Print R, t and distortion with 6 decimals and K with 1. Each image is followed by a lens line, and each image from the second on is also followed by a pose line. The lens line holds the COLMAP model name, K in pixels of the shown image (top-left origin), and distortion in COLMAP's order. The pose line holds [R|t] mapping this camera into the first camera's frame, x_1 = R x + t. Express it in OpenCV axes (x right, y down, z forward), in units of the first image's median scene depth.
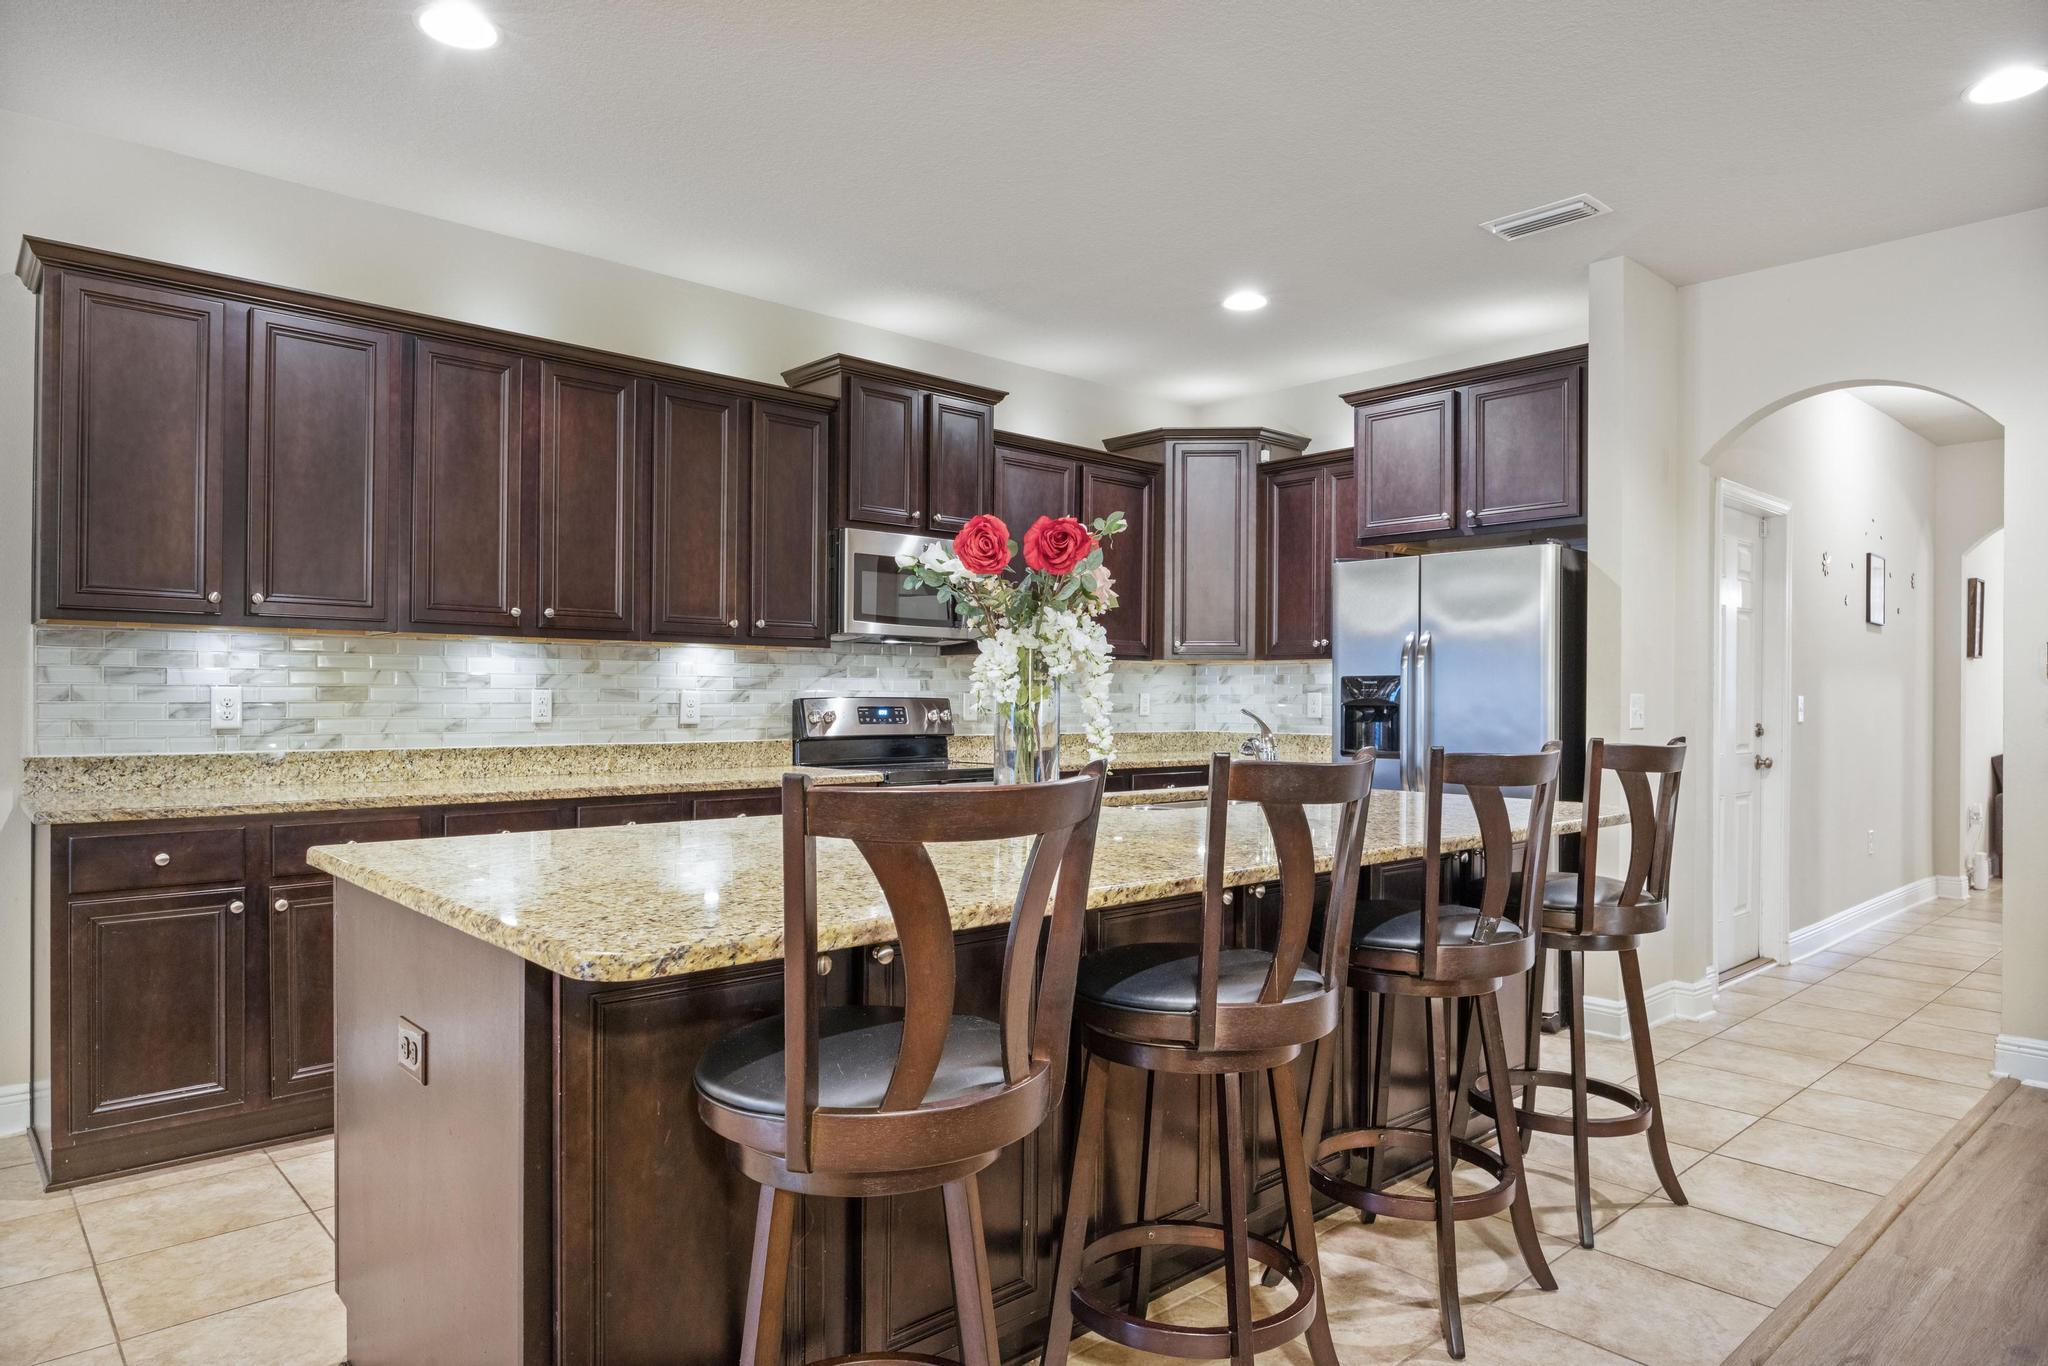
lens RADIAL K [[1238.8, 0, 1023.5], [0, 1238.8, 682.3], [0, 0, 1]] dist [-0.018955, 0.001117]
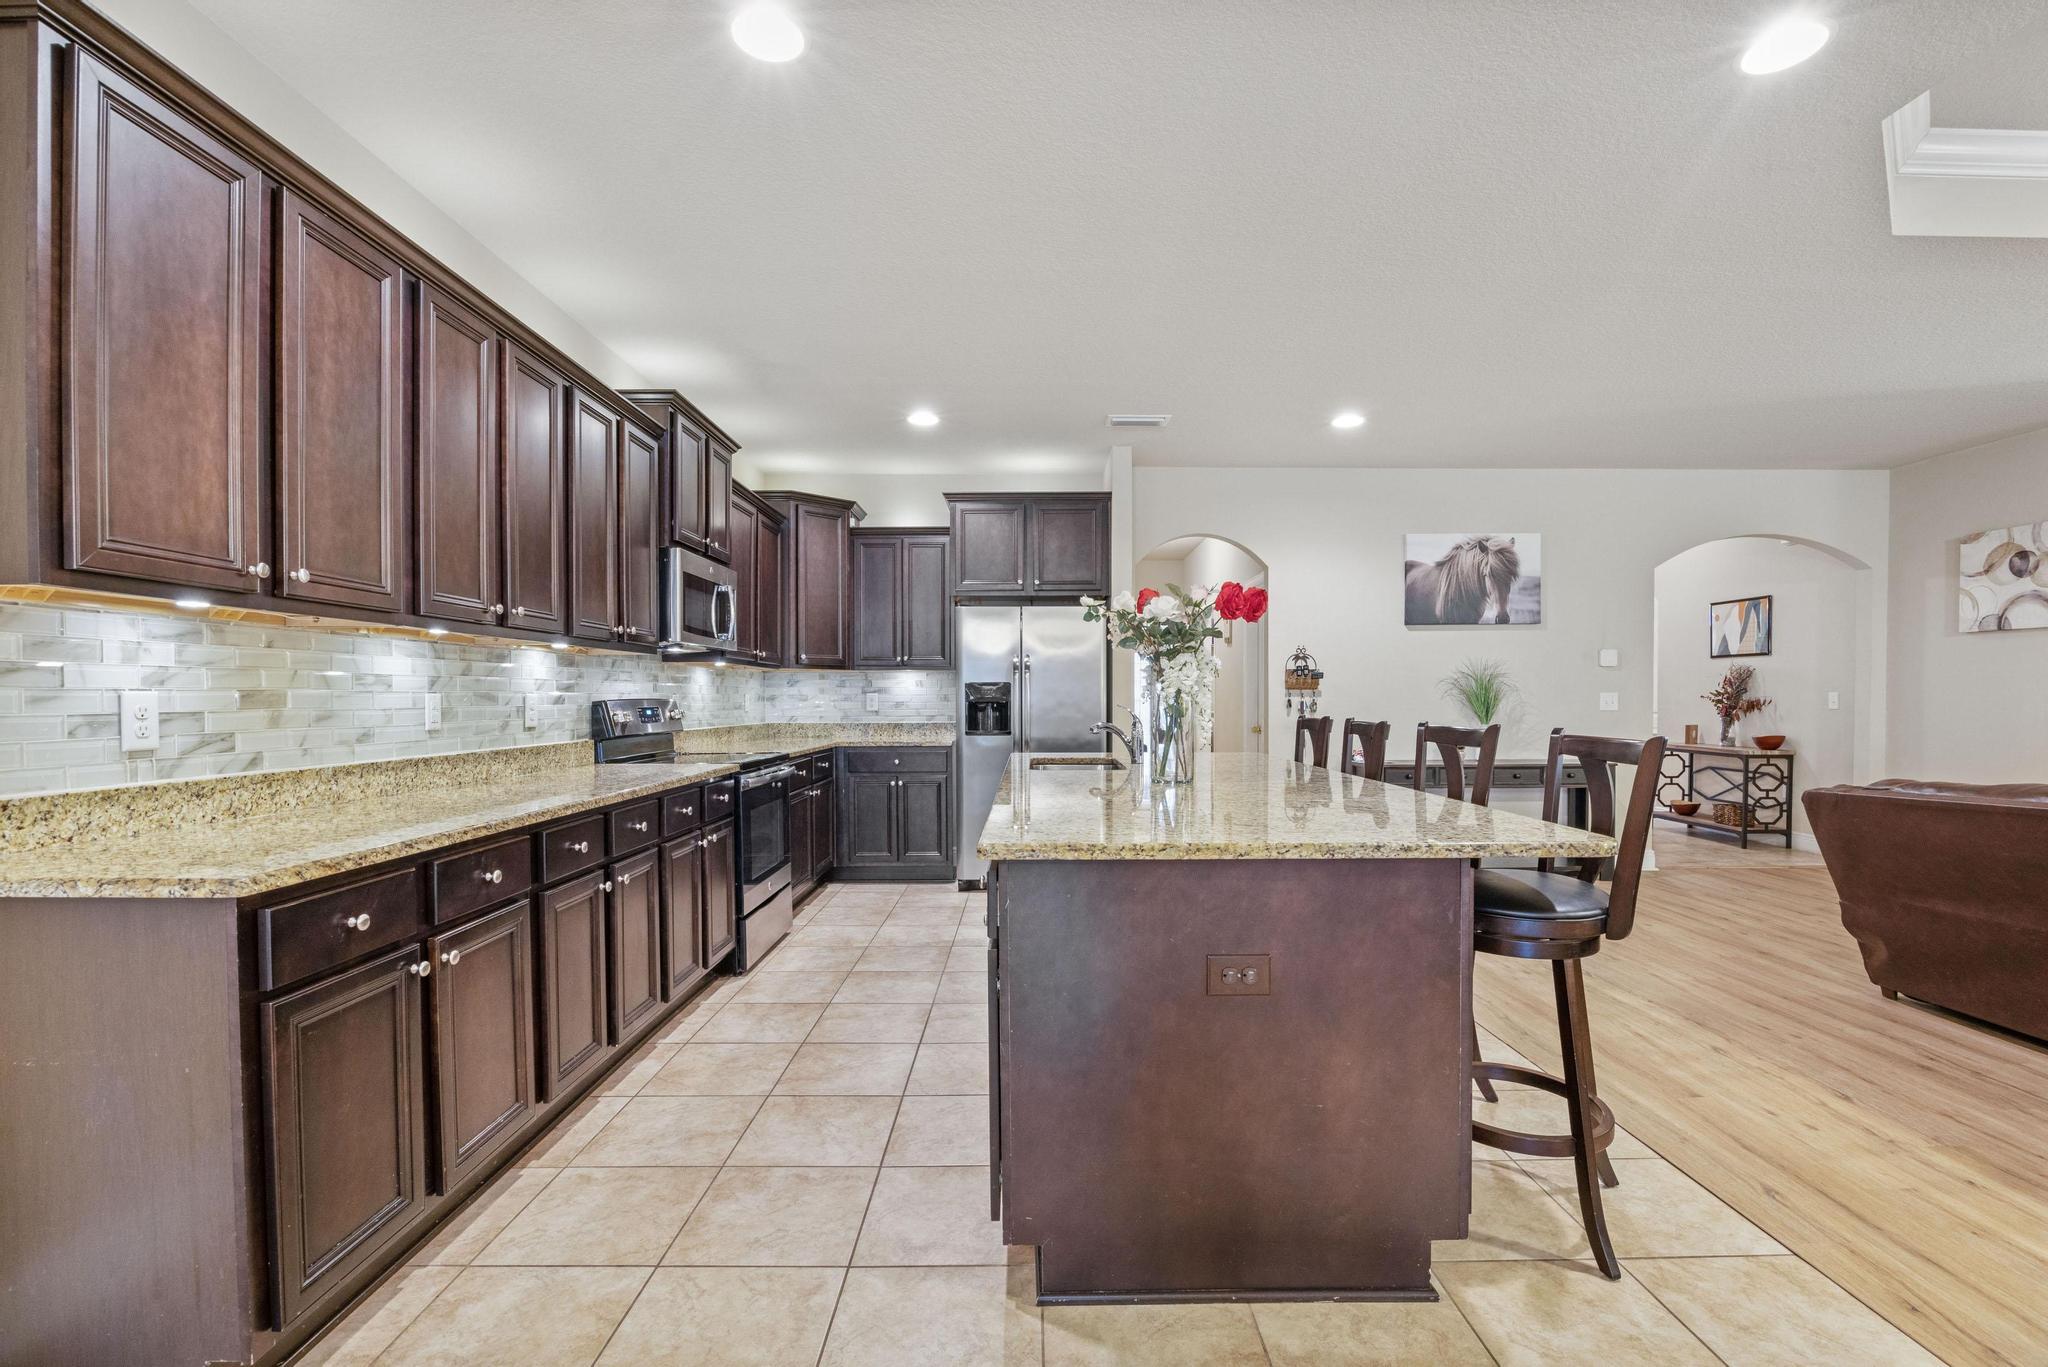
lens RADIAL K [[911.4, 0, 1027.7], [0, 911.4, 697.3], [0, 0, 1]] dist [-0.021277, -0.000617]
pose [[0.667023, -0.007458, 0.745000, -0.626381], [-0.002838, 0.999917, 0.012551, -0.000719], [-0.745032, -0.010487, 0.666947, 0.248435]]
